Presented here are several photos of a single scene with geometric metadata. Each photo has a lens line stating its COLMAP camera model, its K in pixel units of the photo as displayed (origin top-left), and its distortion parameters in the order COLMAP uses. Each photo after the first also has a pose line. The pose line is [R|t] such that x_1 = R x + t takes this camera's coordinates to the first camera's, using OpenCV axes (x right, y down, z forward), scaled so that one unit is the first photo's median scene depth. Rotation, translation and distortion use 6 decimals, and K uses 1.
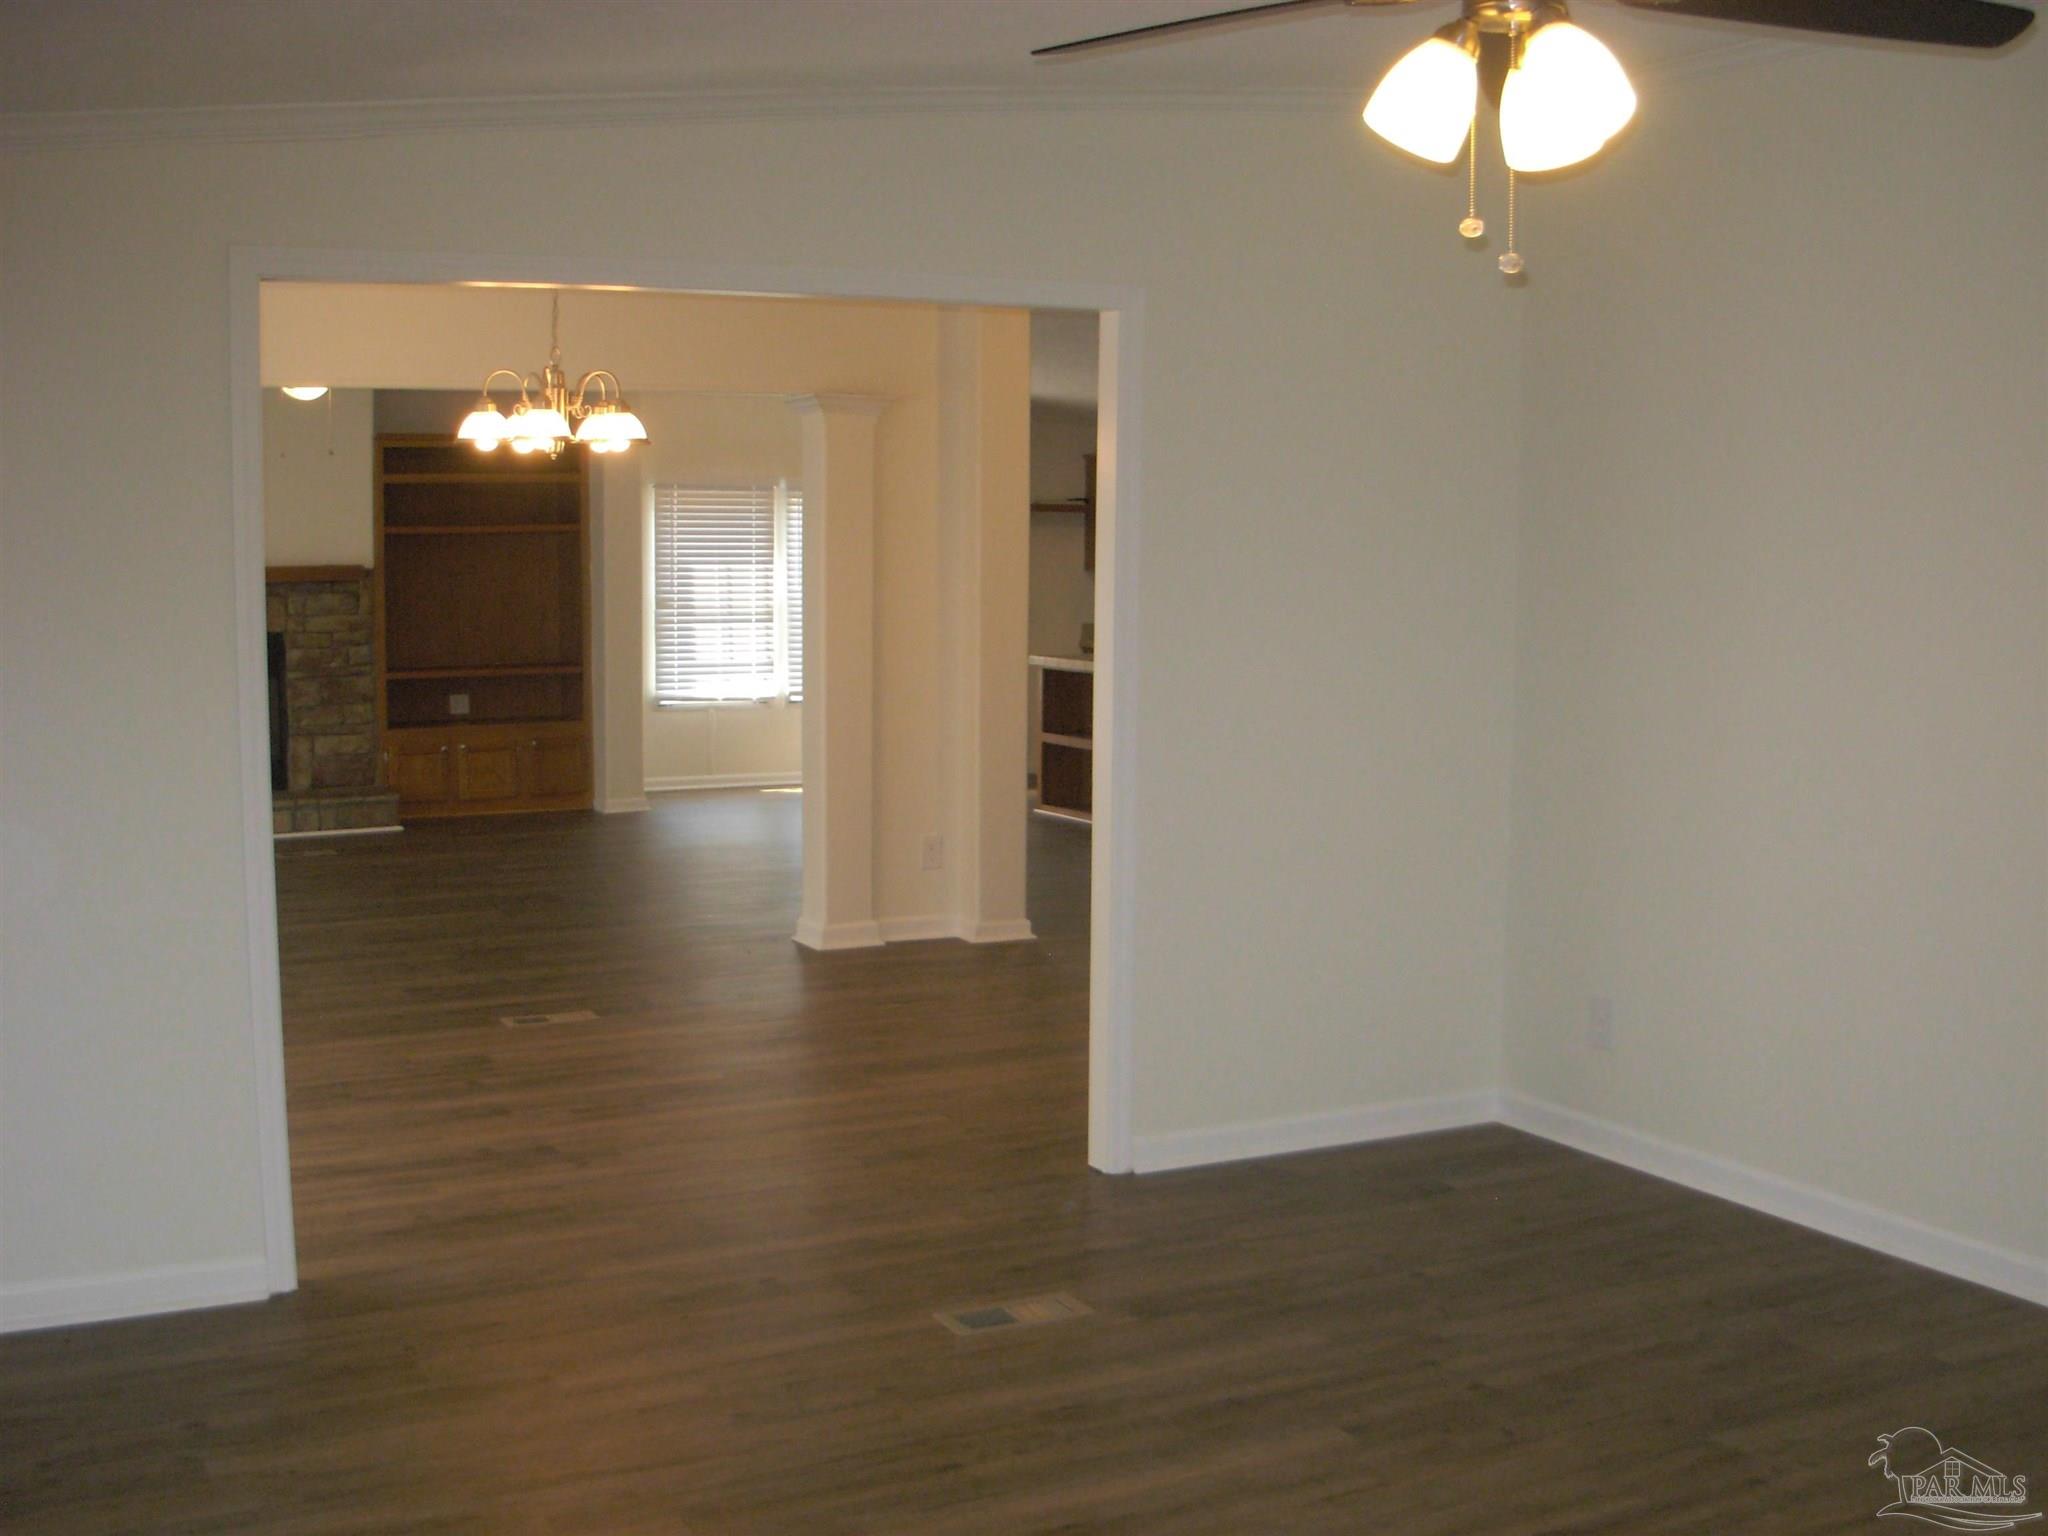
lens RADIAL K [[2468.9, 0, 1024.0], [0, 2468.9, 768.0], [0, 0, 1]] dist [-0.220926, 0.046145]
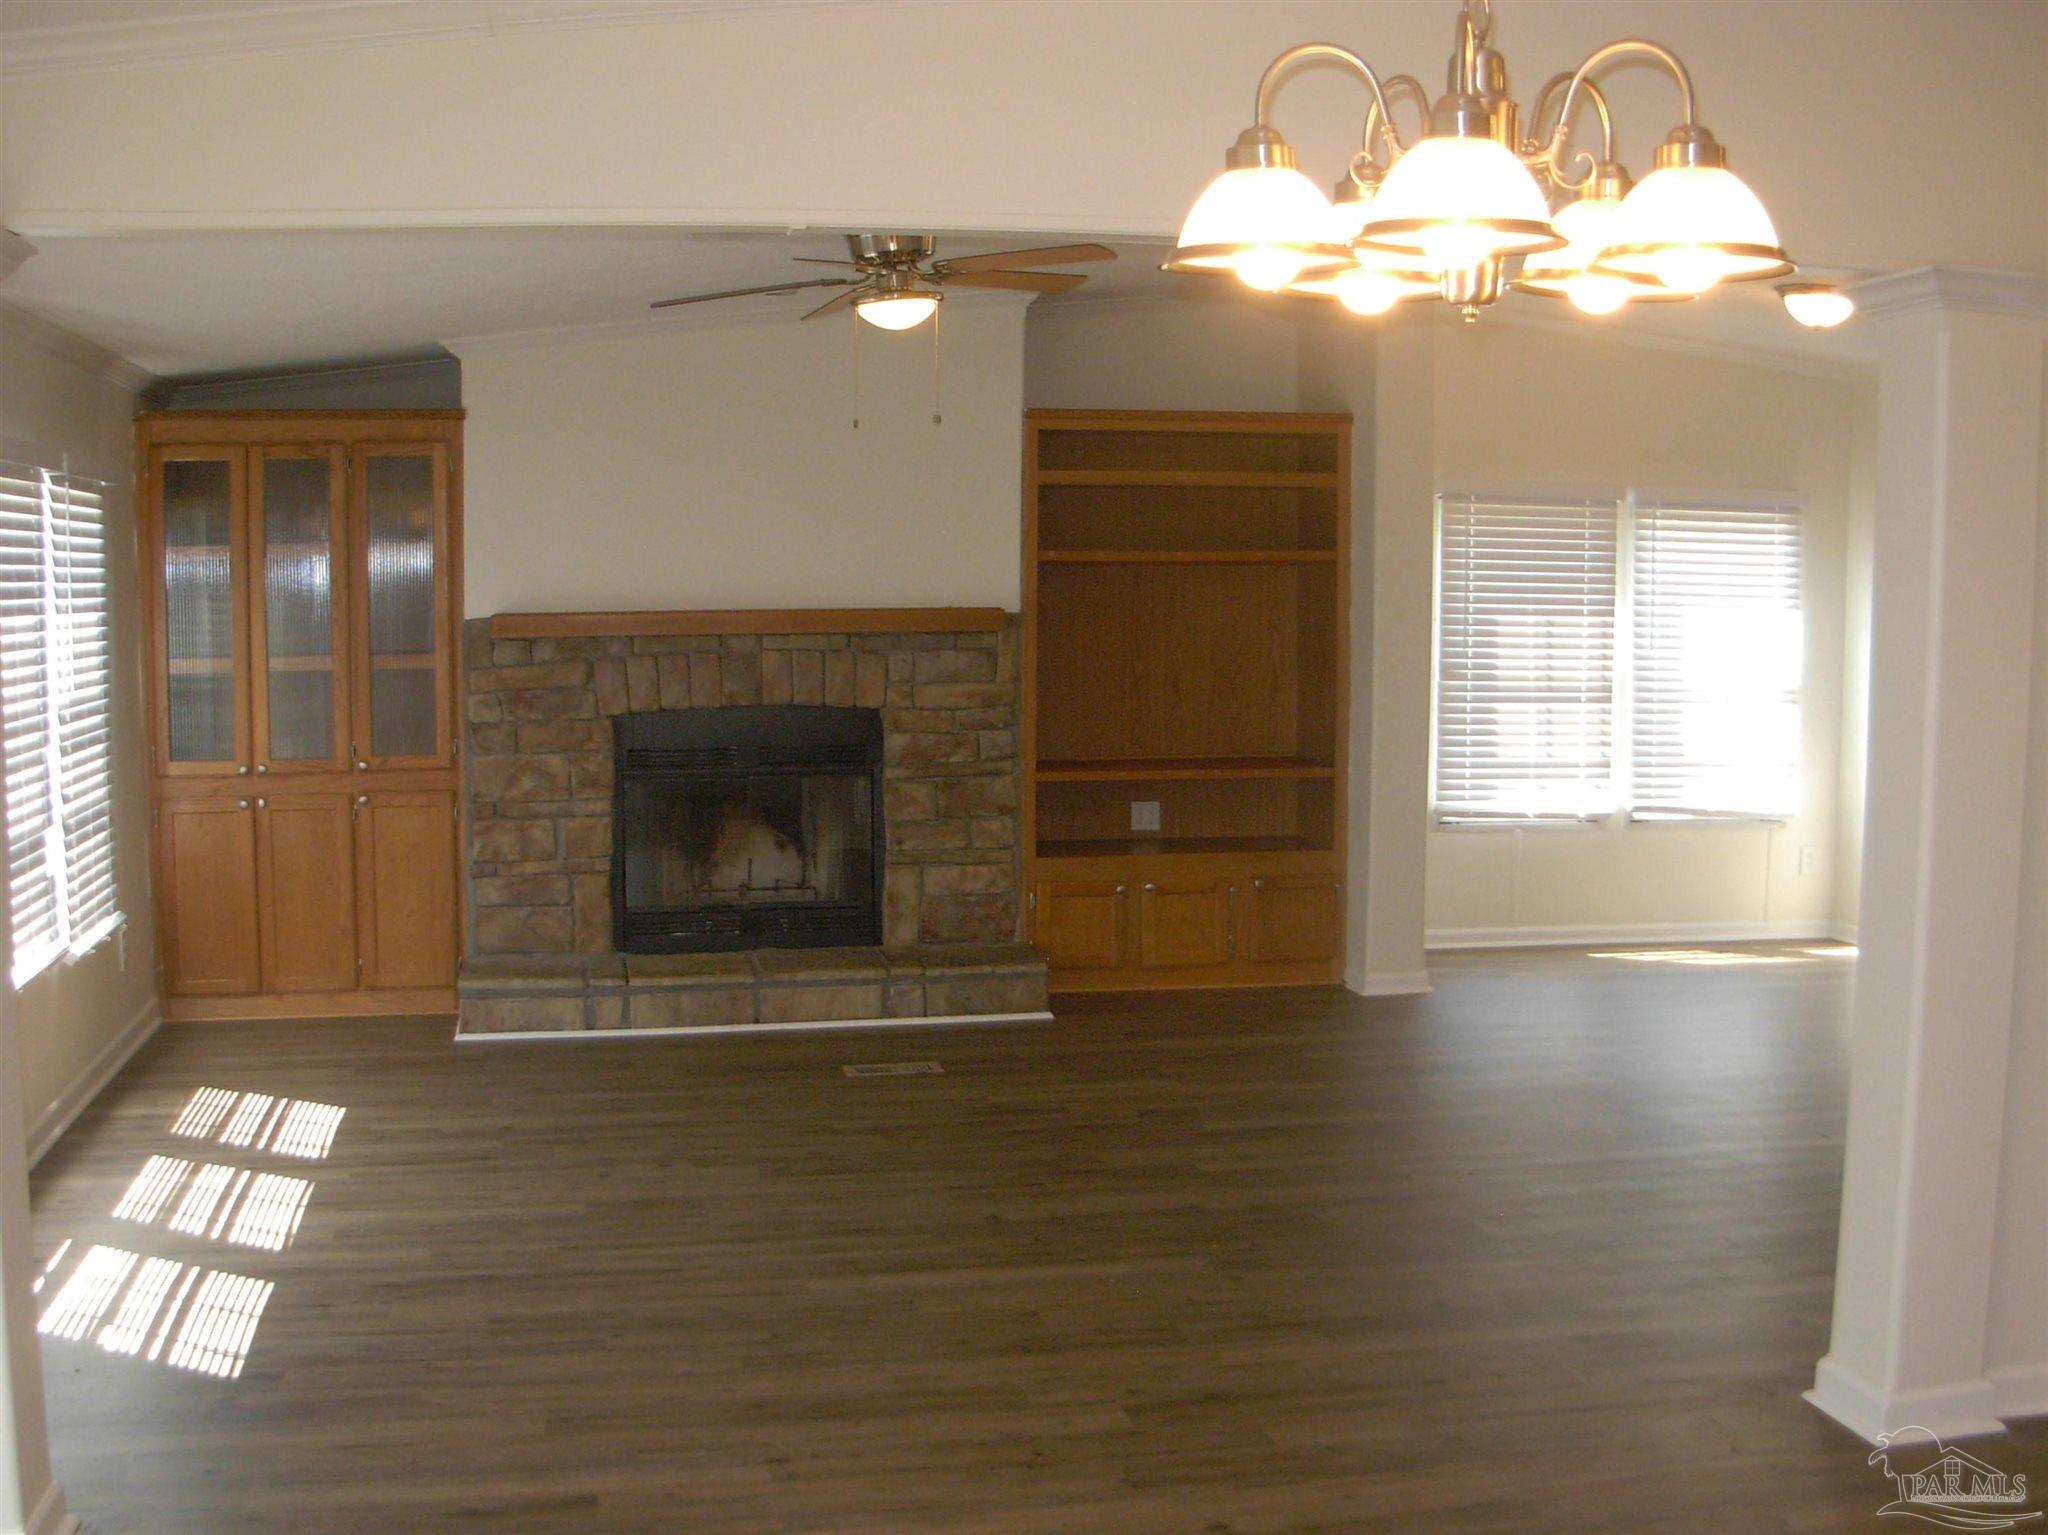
lens RADIAL K [[2468.9, 0, 1024.0], [0, 2468.9, 767.5], [0, 0, 1]] dist [-0.220926, 0.046145]
pose [[0.961174, 0.024617, -0.274841, -0.080815], [-0.029647, 0.999460, -0.014161, -0.030363], [0.274344, 0.021759, 0.961385, 0.352058]]
